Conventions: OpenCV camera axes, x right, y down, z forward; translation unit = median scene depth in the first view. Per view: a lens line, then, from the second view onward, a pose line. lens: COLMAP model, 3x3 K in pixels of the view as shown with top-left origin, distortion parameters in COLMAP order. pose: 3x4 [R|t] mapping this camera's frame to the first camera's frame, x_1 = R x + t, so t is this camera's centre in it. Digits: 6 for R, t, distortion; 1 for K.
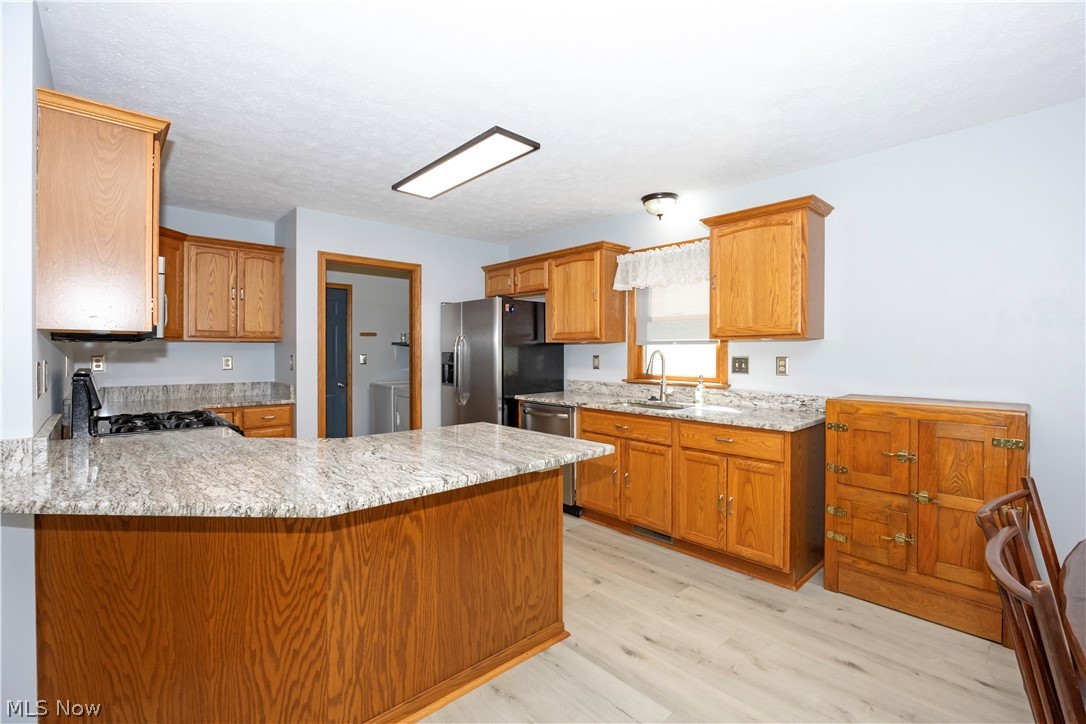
lens RADIAL K [[483.4, 0, 543.0], [0, 483.4, 362.0], [0, 0, 1]] dist [-0.002803, -0.000317]
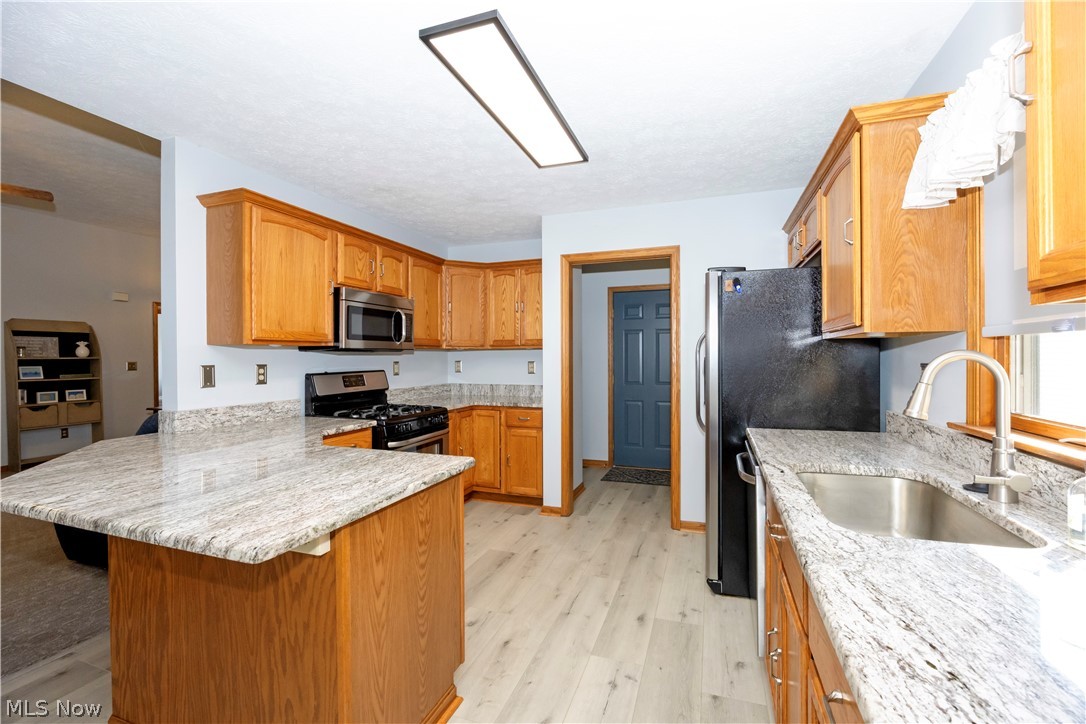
lens RADIAL K [[468.7, 0, 543.0], [0, 468.7, 362.0], [0, 0, 1]] dist [-0.000675, 0.000112]
pose [[0.450987, 0.007431, -0.892500, 0.675701], [-0.015778, 0.999875, 0.000352, -0.021882], [0.892391, 0.013923, 0.451048, 0.996778]]
